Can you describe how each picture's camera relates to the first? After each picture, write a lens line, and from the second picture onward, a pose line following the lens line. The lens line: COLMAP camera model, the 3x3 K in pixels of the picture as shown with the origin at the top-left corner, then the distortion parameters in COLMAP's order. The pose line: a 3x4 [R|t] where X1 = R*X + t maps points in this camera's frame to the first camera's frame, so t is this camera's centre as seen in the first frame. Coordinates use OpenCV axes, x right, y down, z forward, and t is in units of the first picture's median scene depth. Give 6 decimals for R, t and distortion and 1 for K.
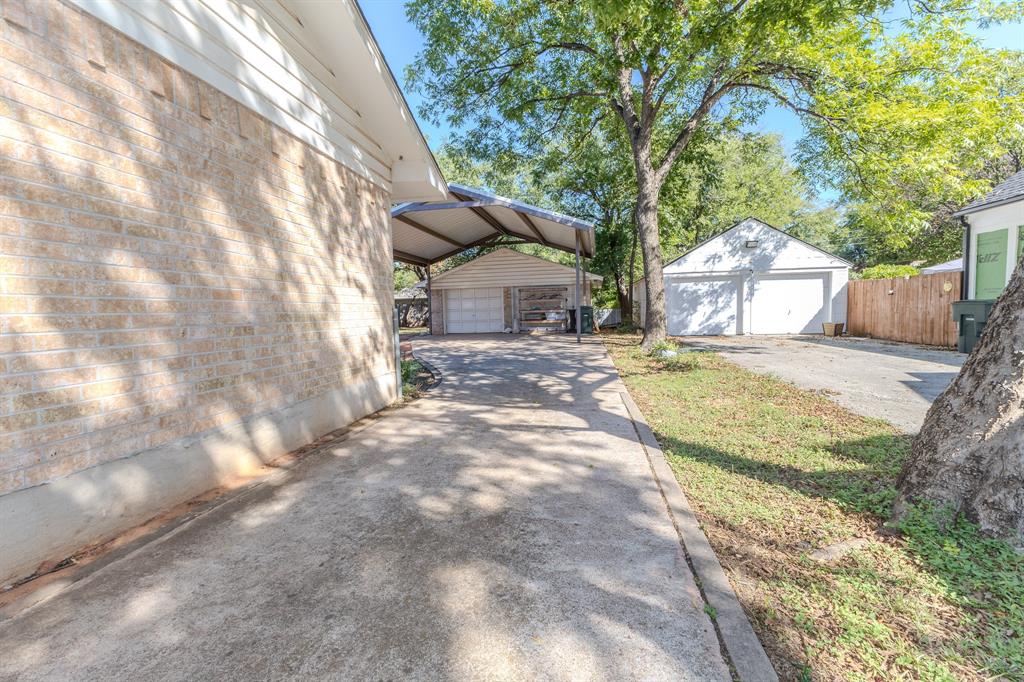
lens RADIAL K [[437.6, 0, 513.4], [0, 437.6, 341.8], [0, 0, 1]] dist [0.009139, -0.001521]
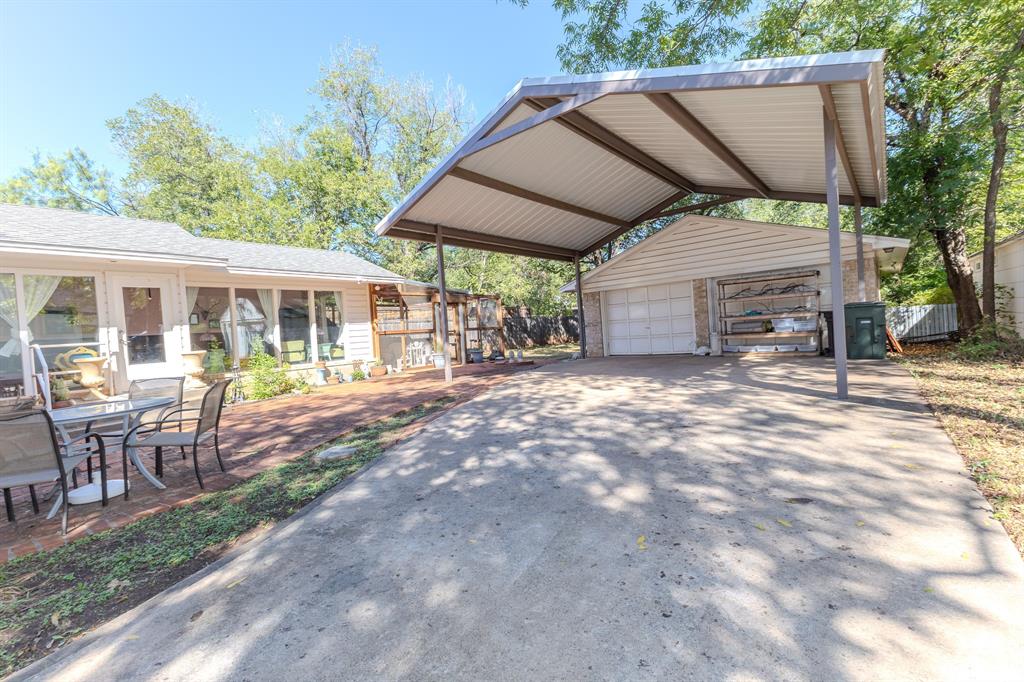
lens RADIAL K [[437.6, 0, 512.9], [0, 437.6, 338.6], [0, 0, 1]] dist [0.009139, -0.001521]
pose [[0.868624, -0.023040, -0.494935, 0.068959], [0.010110, 0.999534, -0.028786, -0.032659], [0.495368, 0.020000, 0.868453, 0.396723]]
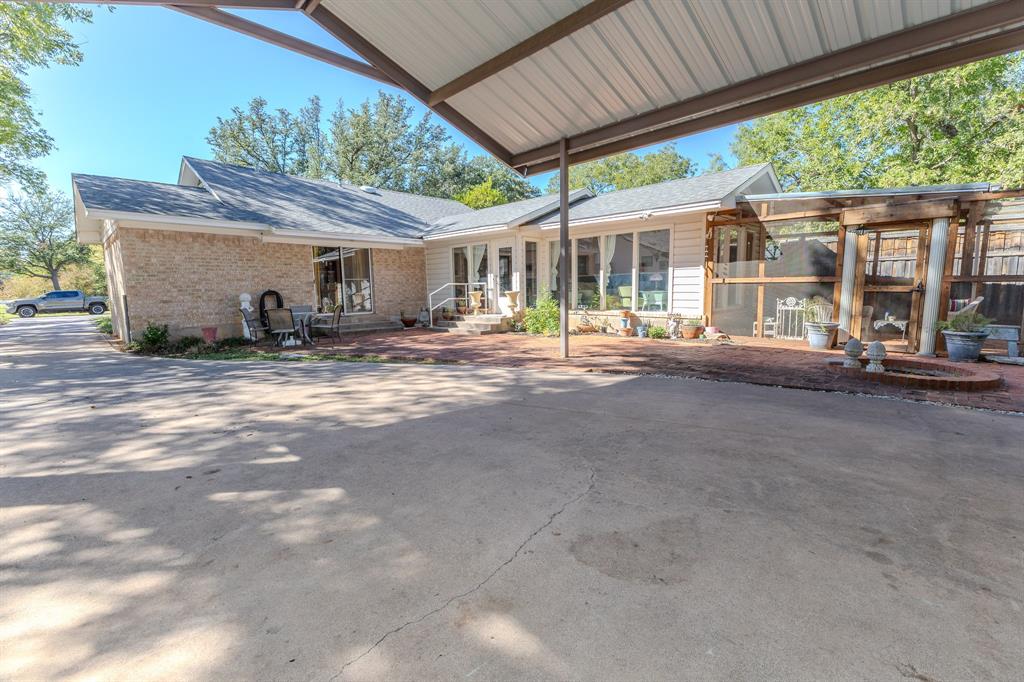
lens RADIAL K [[437.6, 0, 516.4], [0, 437.6, 340.2], [0, 0, 1]] dist [0.009139, -0.001521]
pose [[-0.566899, 0.131626, -0.813203, 0.088497], [-0.030093, 0.983185, 0.180118, -0.084480], [0.823237, 0.126580, -0.553406, 1.037809]]
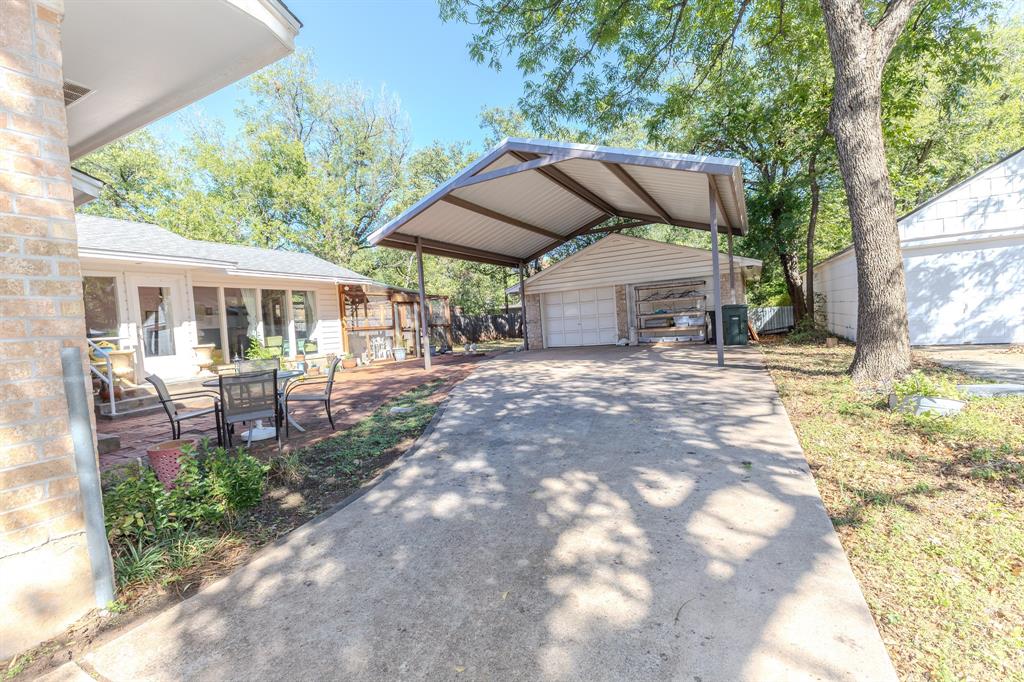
lens RADIAL K [[437.6, 0, 513.0], [0, 437.6, 340.8], [0, 0, 1]] dist [0.009139, -0.001521]
pose [[0.949373, -0.029393, -0.312774, 0.050760], [0.024530, 0.999509, -0.019473, -0.021195], [0.313193, 0.010815, 0.949628, 0.251127]]
